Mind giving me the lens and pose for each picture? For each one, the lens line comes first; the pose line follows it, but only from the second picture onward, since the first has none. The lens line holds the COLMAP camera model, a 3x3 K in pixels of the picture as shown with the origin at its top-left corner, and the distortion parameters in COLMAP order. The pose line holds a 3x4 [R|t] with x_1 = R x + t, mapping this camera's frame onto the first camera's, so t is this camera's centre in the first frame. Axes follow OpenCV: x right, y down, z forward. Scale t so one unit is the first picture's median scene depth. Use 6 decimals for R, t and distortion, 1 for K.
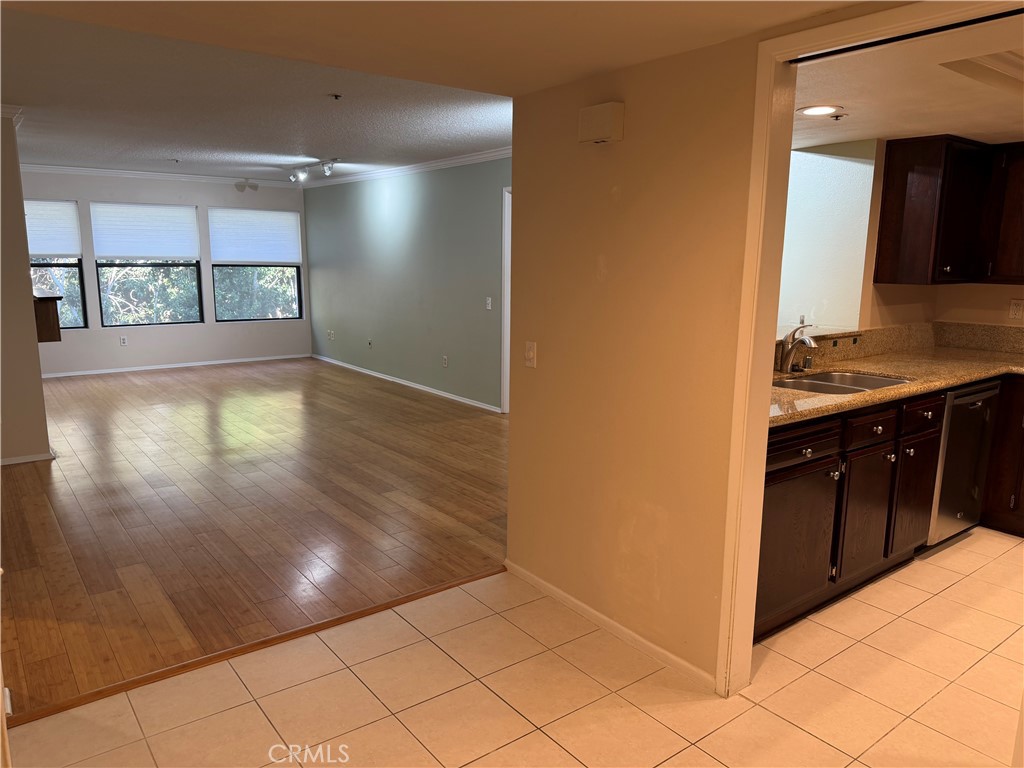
lens RADIAL K [[731.9, 0, 514.6], [0, 731.9, 395.0], [0, 0, 1]] dist [0.093395, -0.156040]
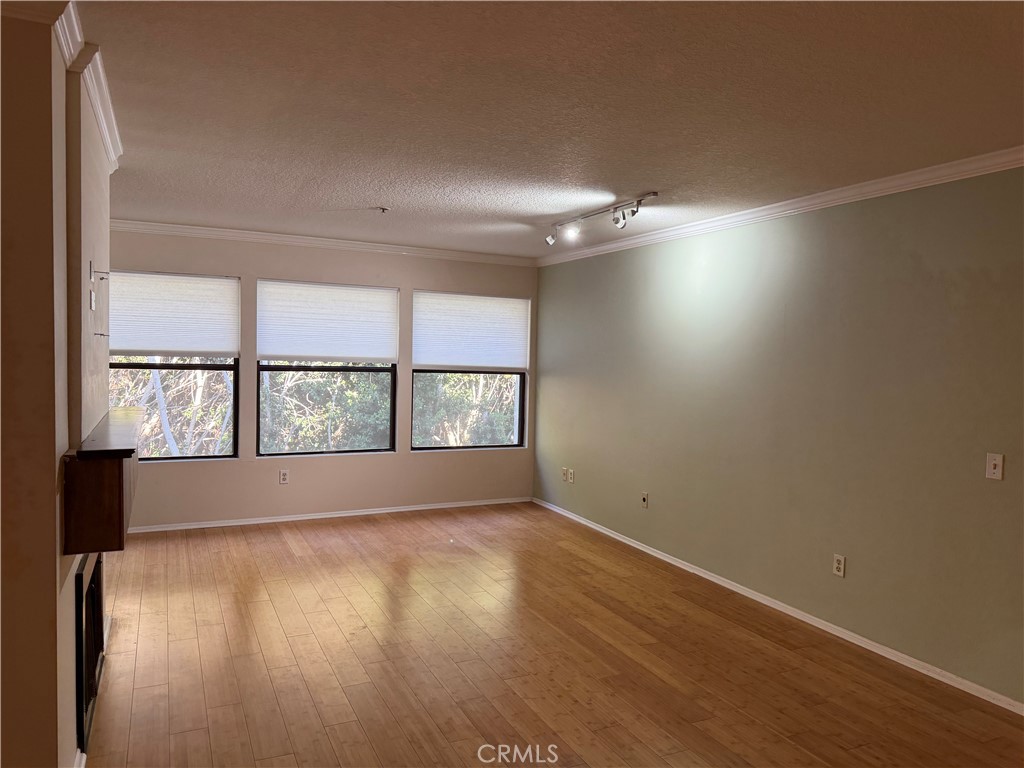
lens RADIAL K [[721.7, 0, 512.0], [0, 721.7, 384.0], [0, 0, 1]] dist [0.108383, -0.146861]
pose [[0.979003, 0.023490, -0.202486, -0.183597], [-0.053665, 0.987997, -0.144852, -0.070952], [0.196653, 0.152677, 0.968513, 0.370548]]
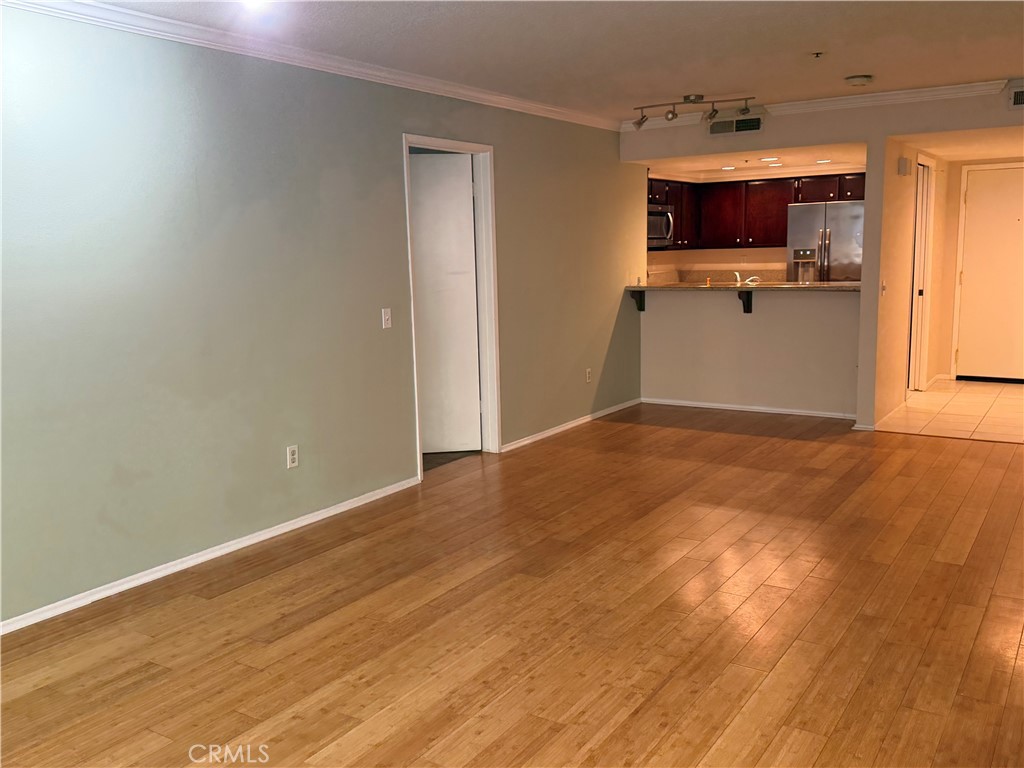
lens RADIAL K [[903.8, 0, 512.0], [0, 903.8, 384.0], [0, 0, 1]] dist [0.055554, -0.001829]
pose [[-0.332937, -0.149363, 0.931044, -0.595214], [0.192300, 0.955870, 0.222111, -0.168518], [-0.923132, 0.252989, -0.289522, 0.869579]]
